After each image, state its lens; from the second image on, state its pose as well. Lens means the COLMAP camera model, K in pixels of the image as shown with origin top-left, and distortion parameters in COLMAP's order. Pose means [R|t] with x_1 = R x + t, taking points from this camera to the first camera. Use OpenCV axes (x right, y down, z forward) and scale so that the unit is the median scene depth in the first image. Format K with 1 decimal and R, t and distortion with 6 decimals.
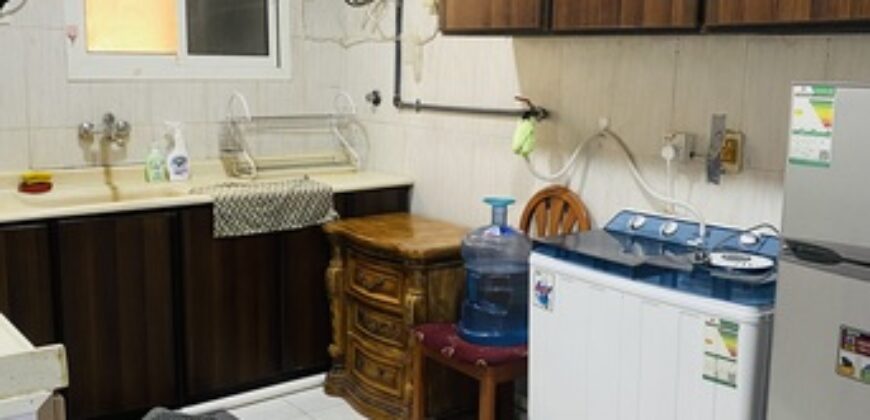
lens RADIAL K [[1029.2, 0, 435.0], [0, 1029.2, 210.0], [0, 0, 1]] dist [-0.017108, -0.045708]
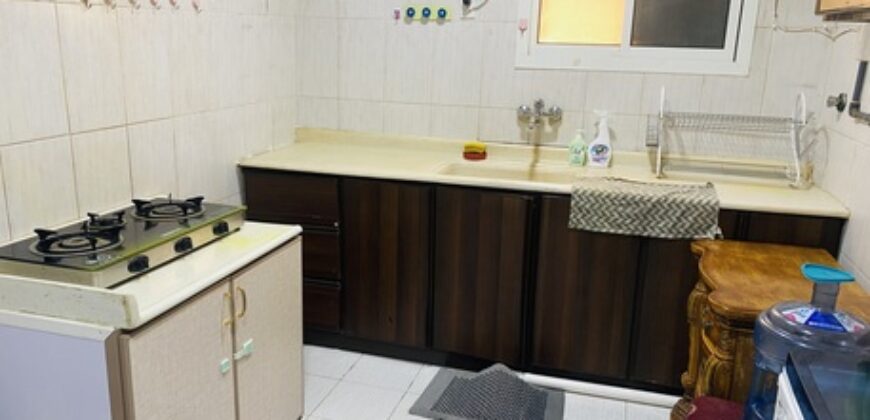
lens RADIAL K [[665.8, 0, 435.0], [0, 665.8, 210.0], [0, 0, 1]] dist [0.002399, -0.004499]
pose [[0.541143, 0.201914, -0.816330, 0.237882], [-0.136951, 0.978947, 0.151352, -0.069321], [0.829704, 0.029894, 0.557402, 0.502794]]
